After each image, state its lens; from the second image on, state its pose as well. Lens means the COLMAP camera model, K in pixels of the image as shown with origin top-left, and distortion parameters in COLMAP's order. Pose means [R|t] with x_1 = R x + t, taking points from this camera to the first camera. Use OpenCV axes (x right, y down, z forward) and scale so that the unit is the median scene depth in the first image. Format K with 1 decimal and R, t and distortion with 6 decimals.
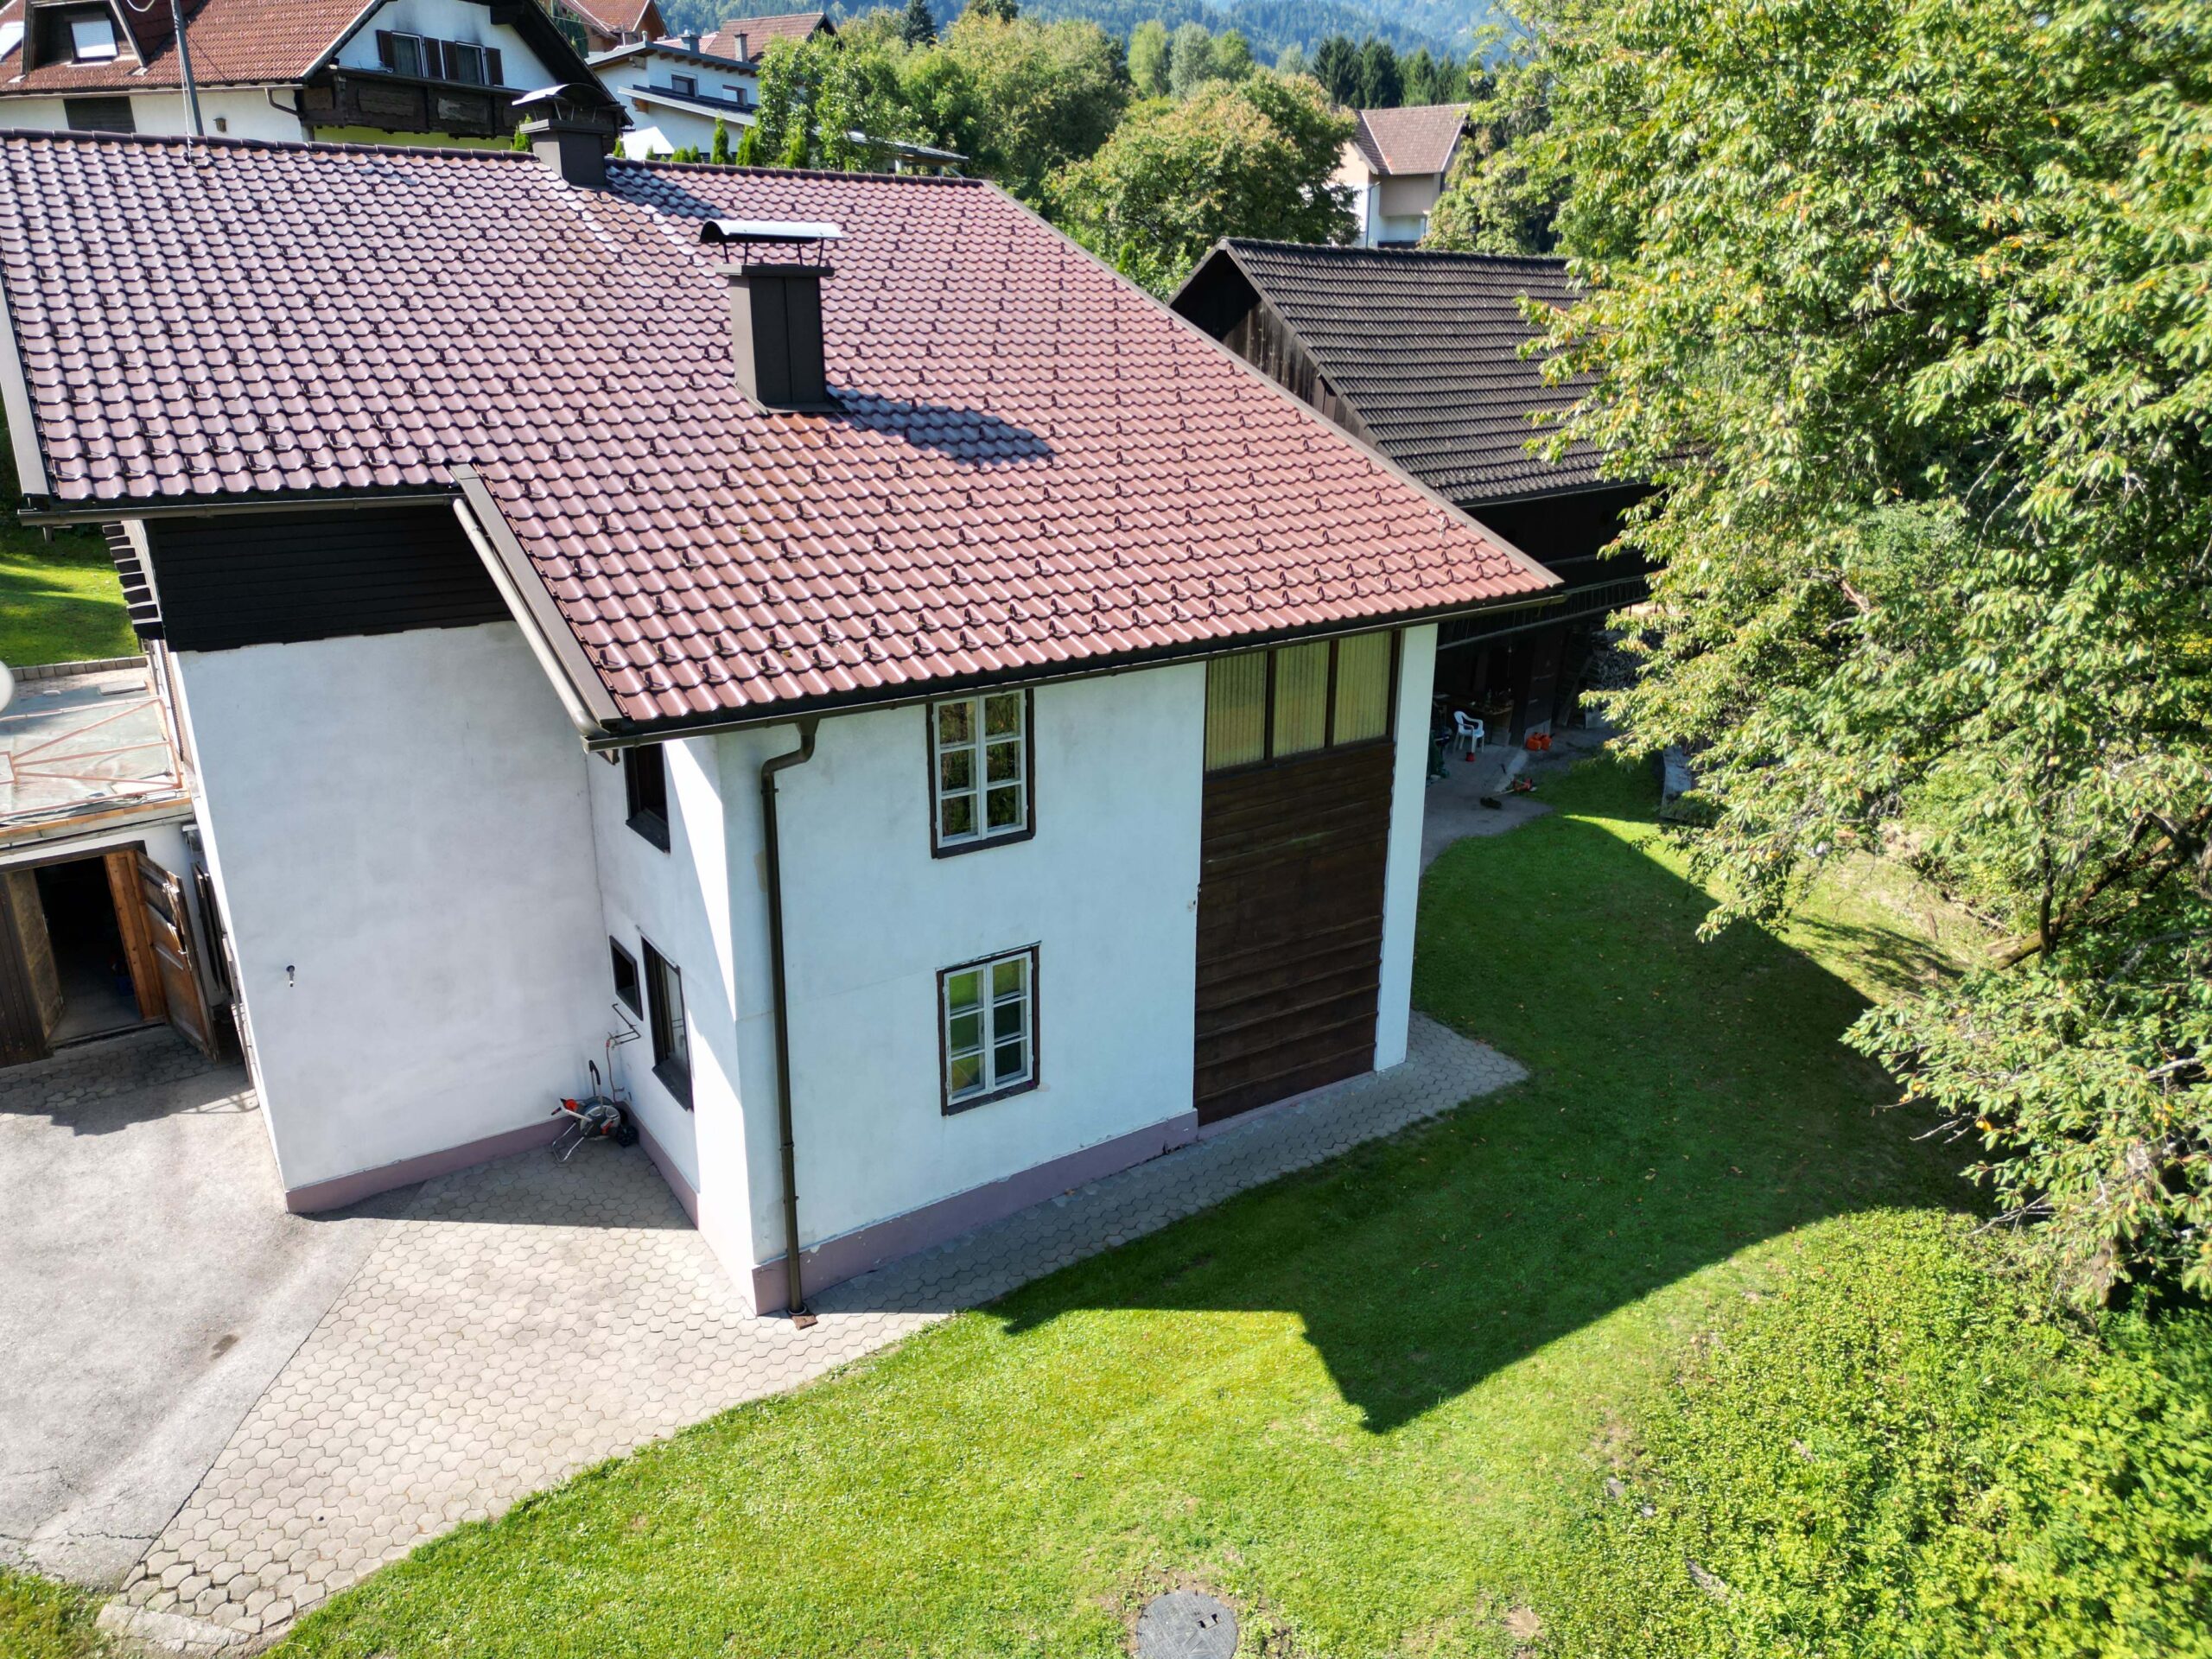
lens RADIAL K [[1540.0, 0, 1106.4], [0, 1540.0, 830.3], [0, 0, 1]] dist [0.021322, -0.010973]
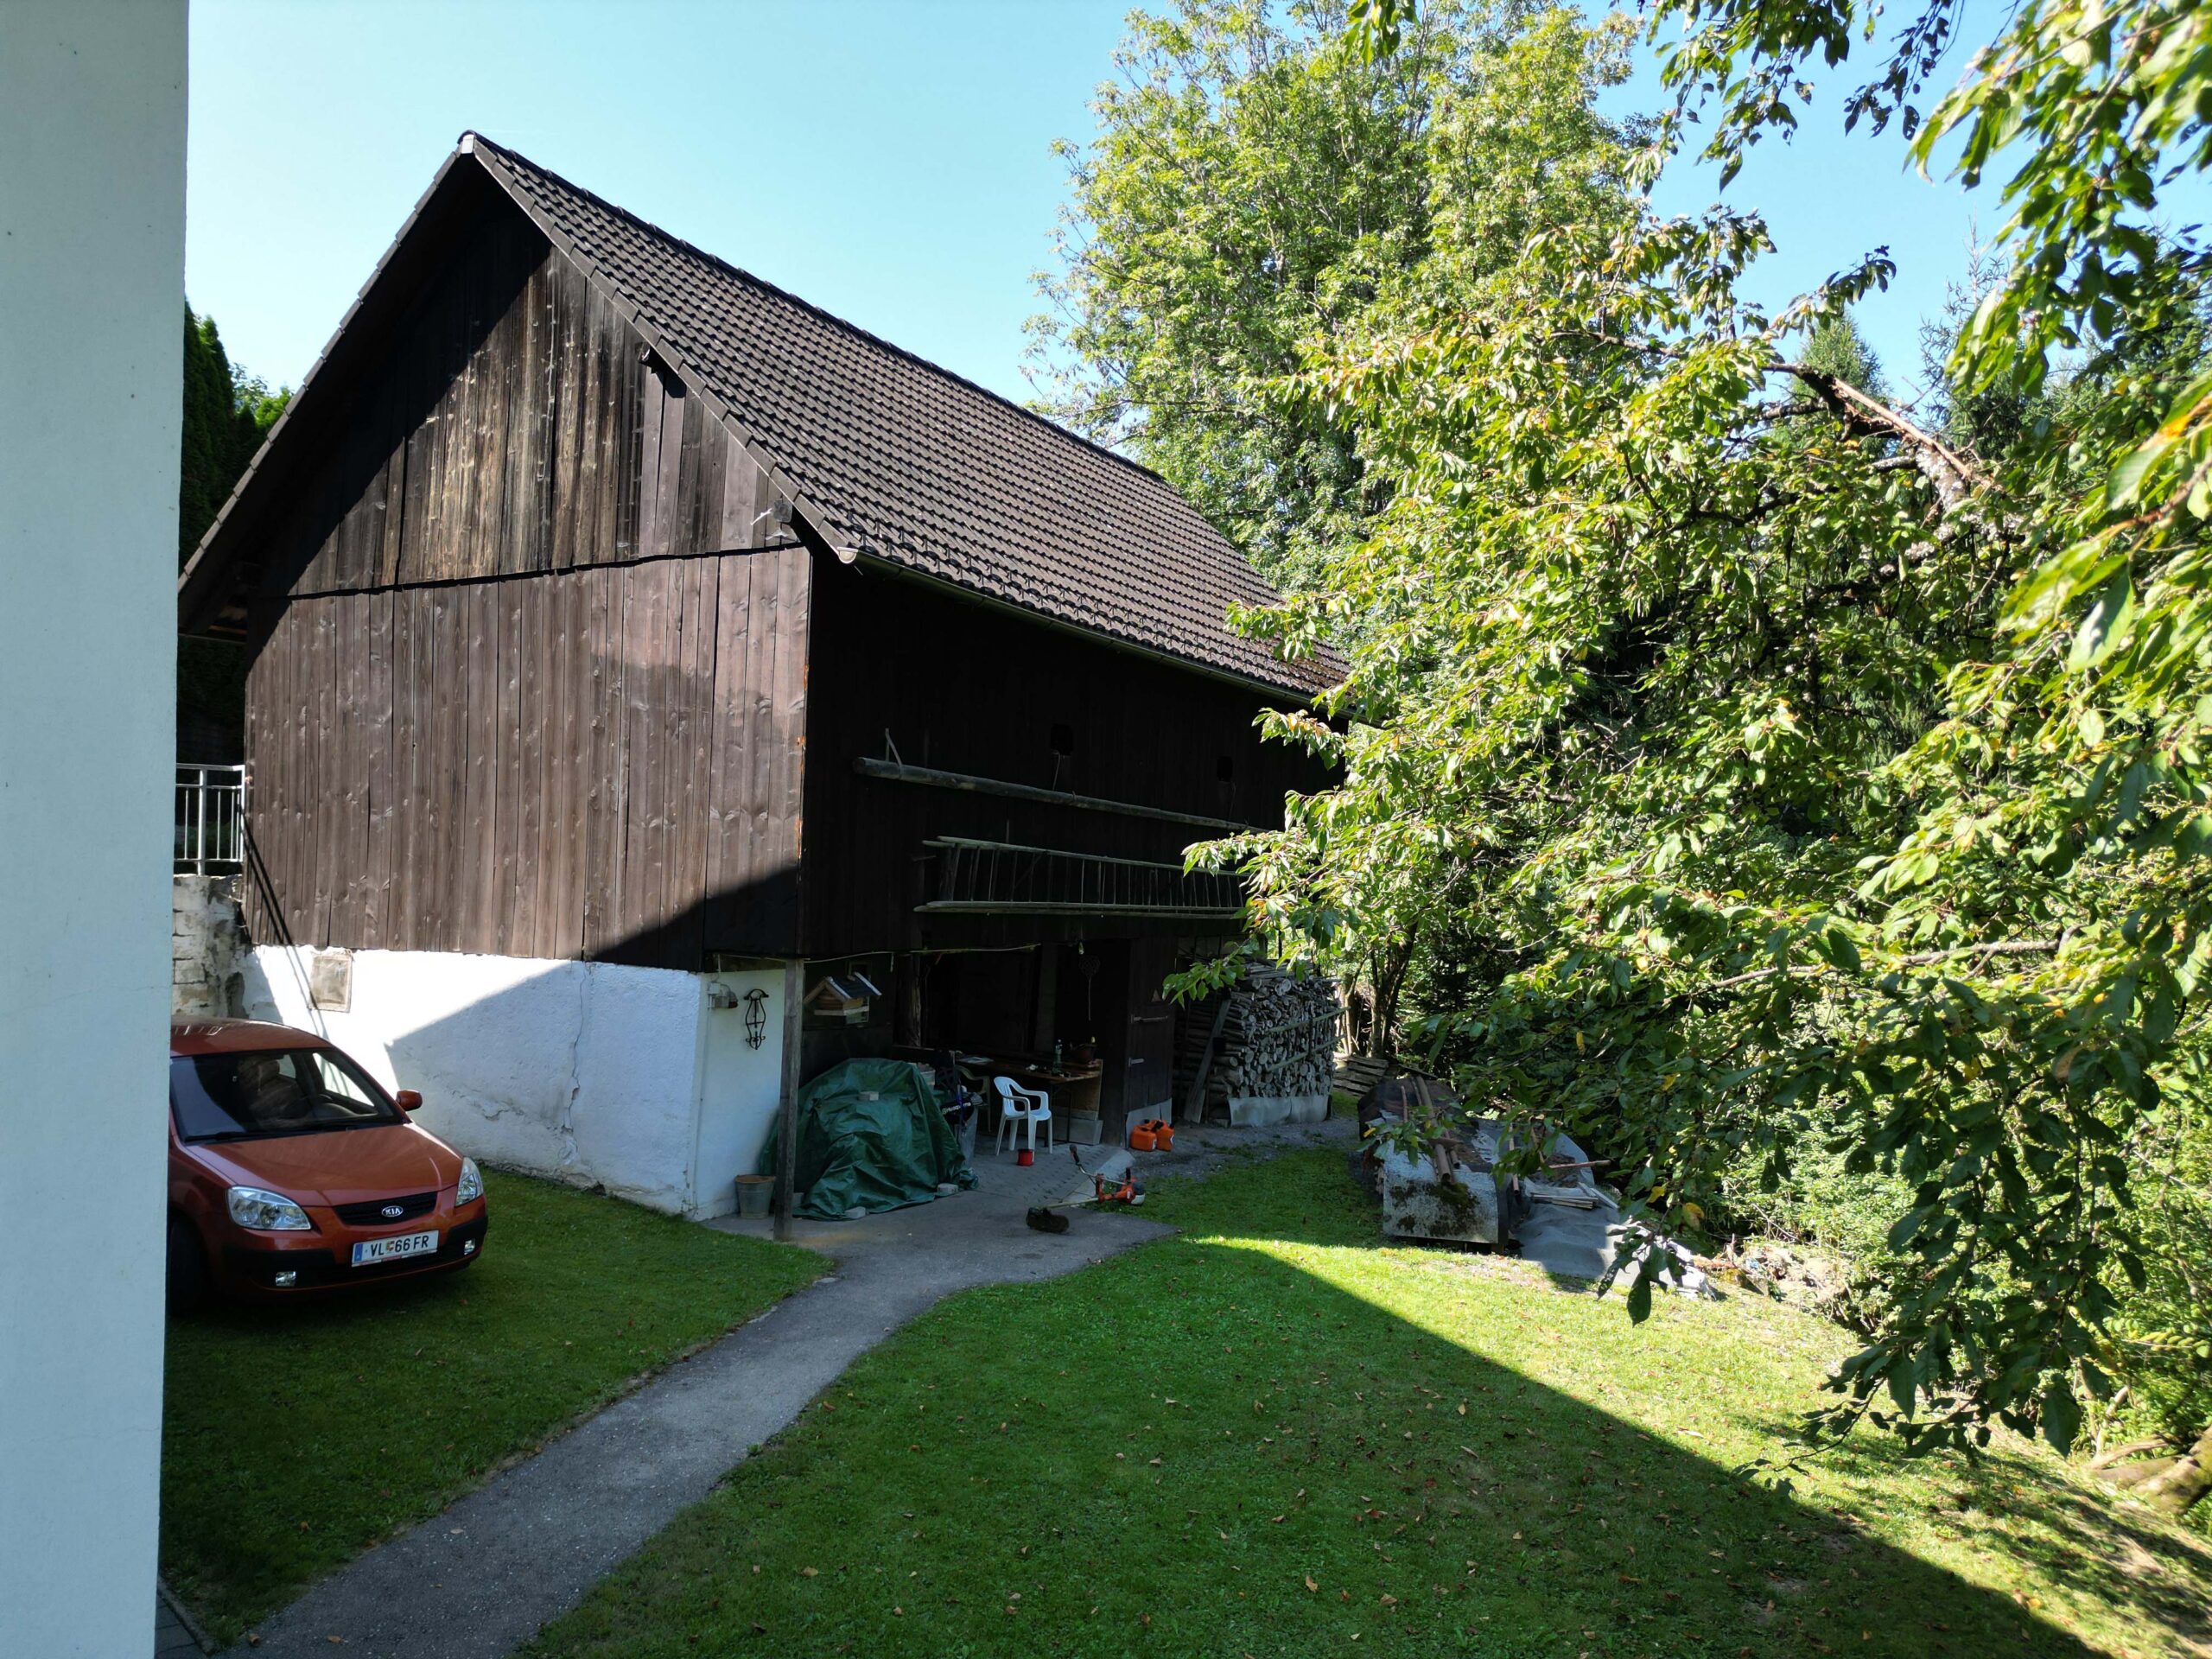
lens RADIAL K [[1540.0, 0, 1104.4], [0, 1540.0, 829.2], [0, 0, 1]] dist [0.021322, -0.010973]
pose [[0.977415, 0.009651, 0.211108, 0.203208], [0.064935, 0.936913, -0.343478, 0.041216], [-0.201105, 0.349429, 0.915126, 0.639643]]
